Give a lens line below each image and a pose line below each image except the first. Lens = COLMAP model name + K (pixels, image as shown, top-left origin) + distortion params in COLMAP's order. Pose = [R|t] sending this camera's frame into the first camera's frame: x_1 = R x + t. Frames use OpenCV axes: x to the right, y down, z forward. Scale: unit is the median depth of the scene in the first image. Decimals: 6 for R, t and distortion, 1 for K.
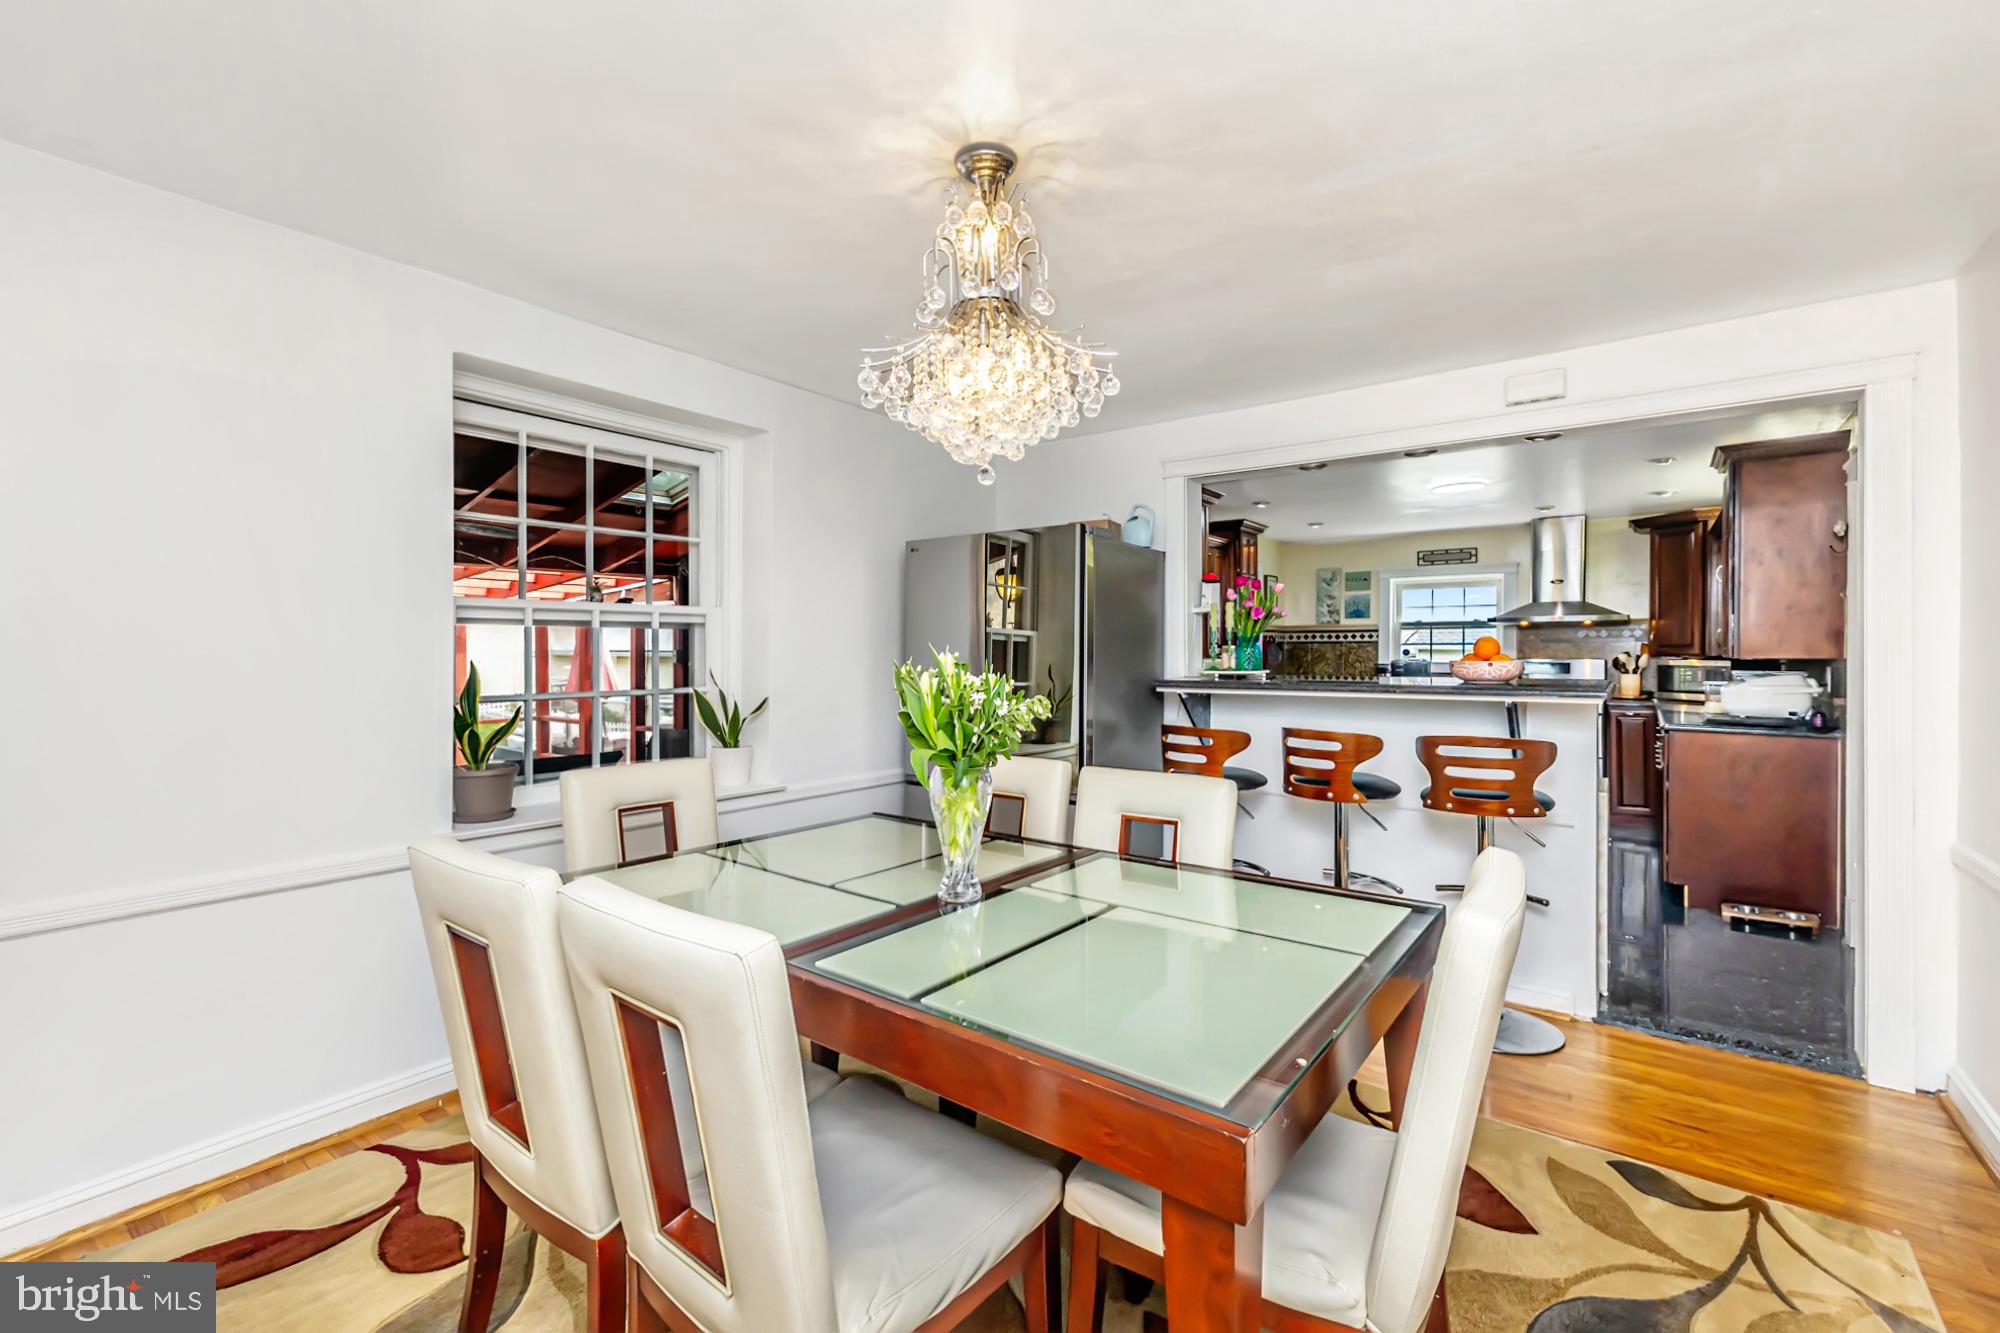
lens RADIAL K [[863.5, 0, 986.1], [0, 863.5, 666.2], [0, 0, 1]] dist [-0.002655, -0.000500]
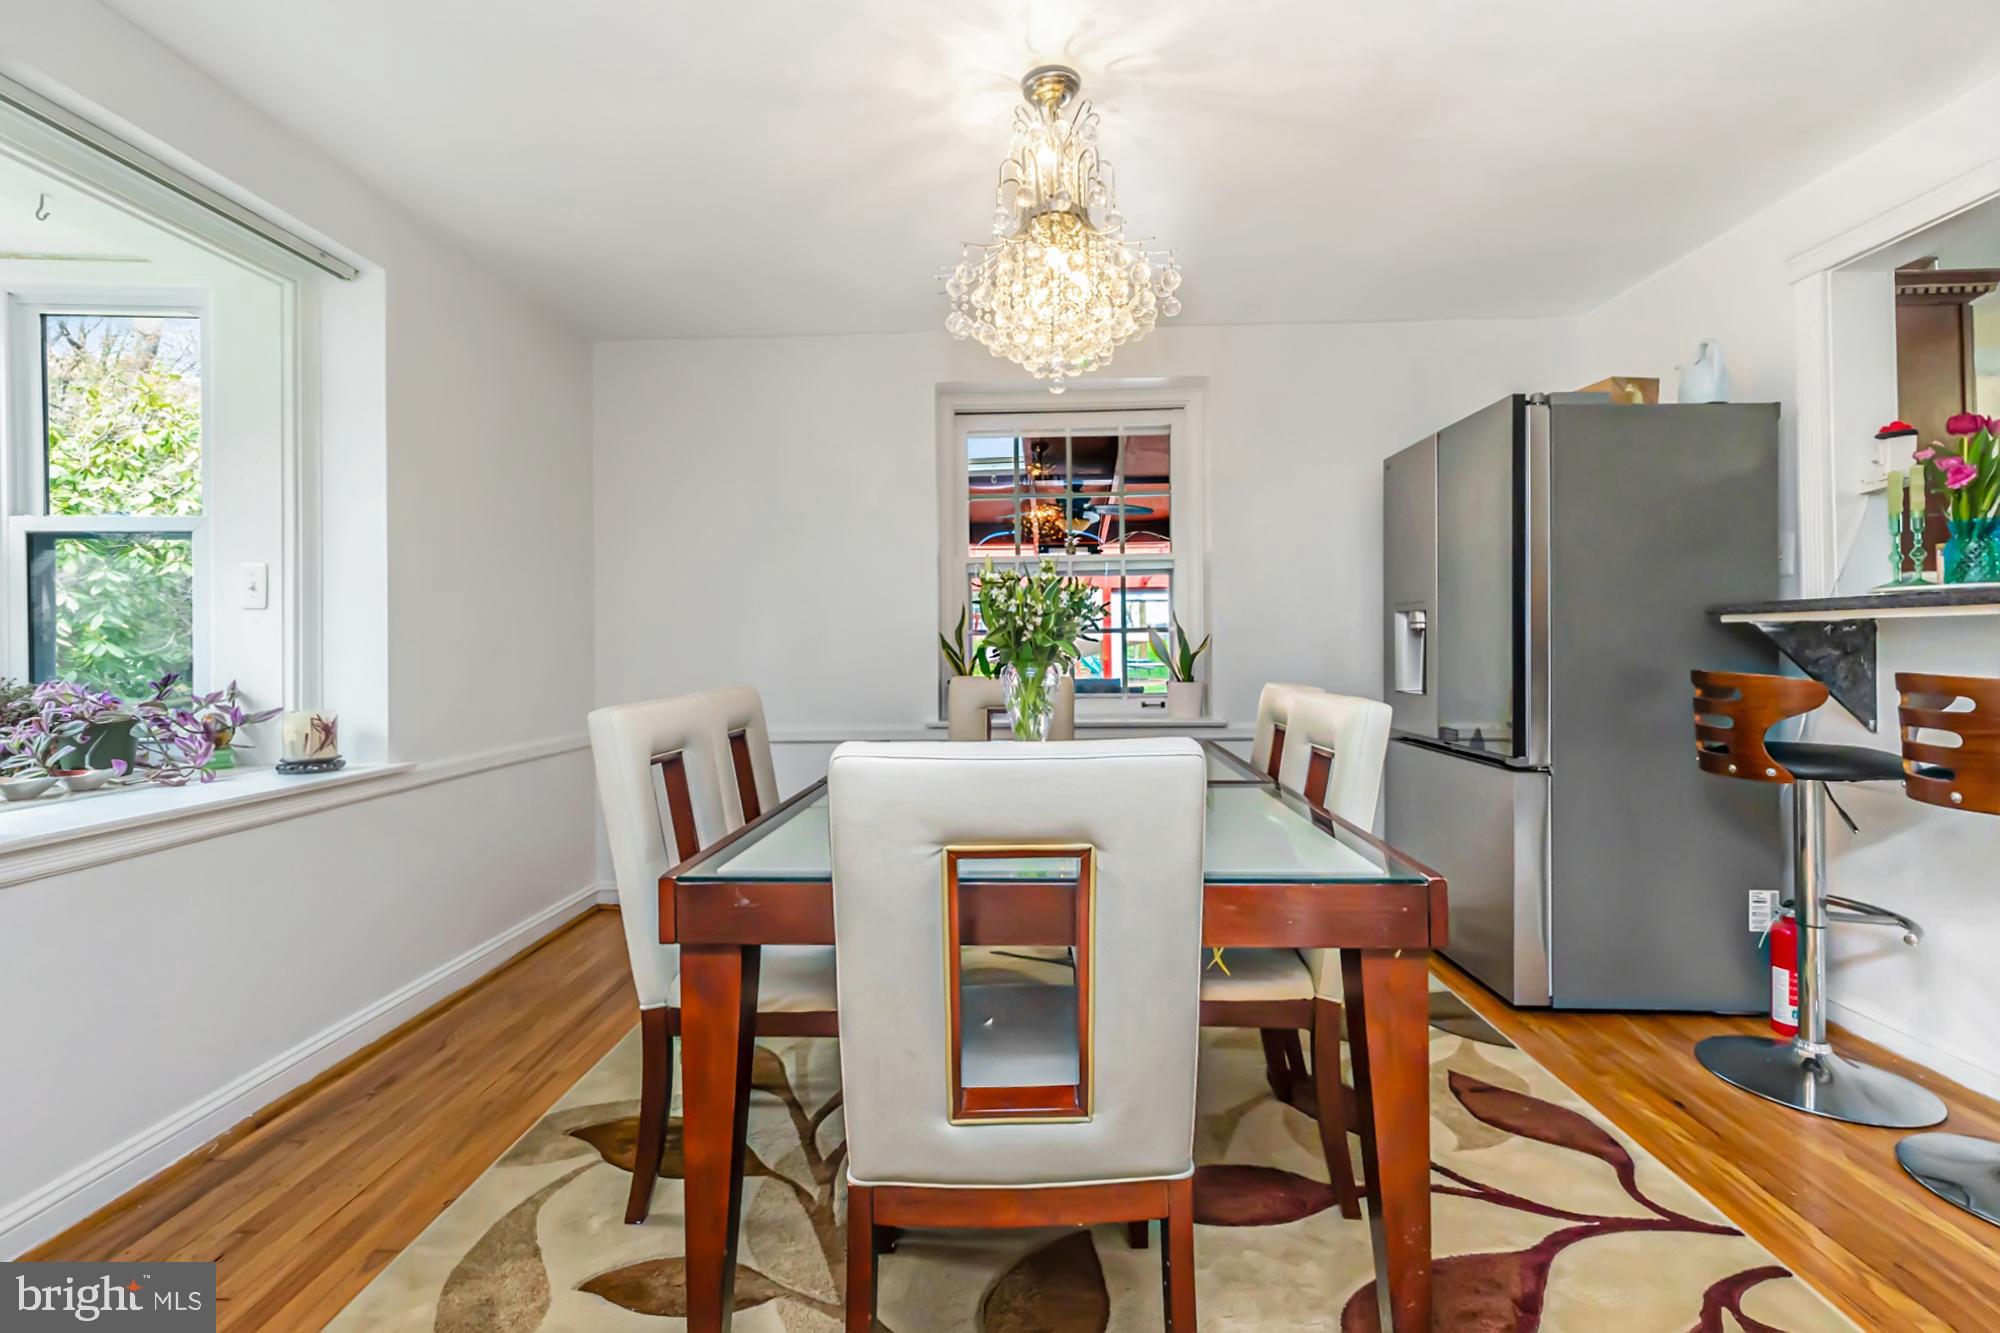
lens RADIAL K [[863.5, 0, 996.4], [0, 863.5, 647.6], [0, 0, 1]] dist [-0.002655, -0.000500]
pose [[0.598111, 0.000778, -0.801413, 0.501545], [0.004202, 0.999983, 0.004107, 0.055142], [0.801402, -0.005824, 0.598098, 0.205269]]
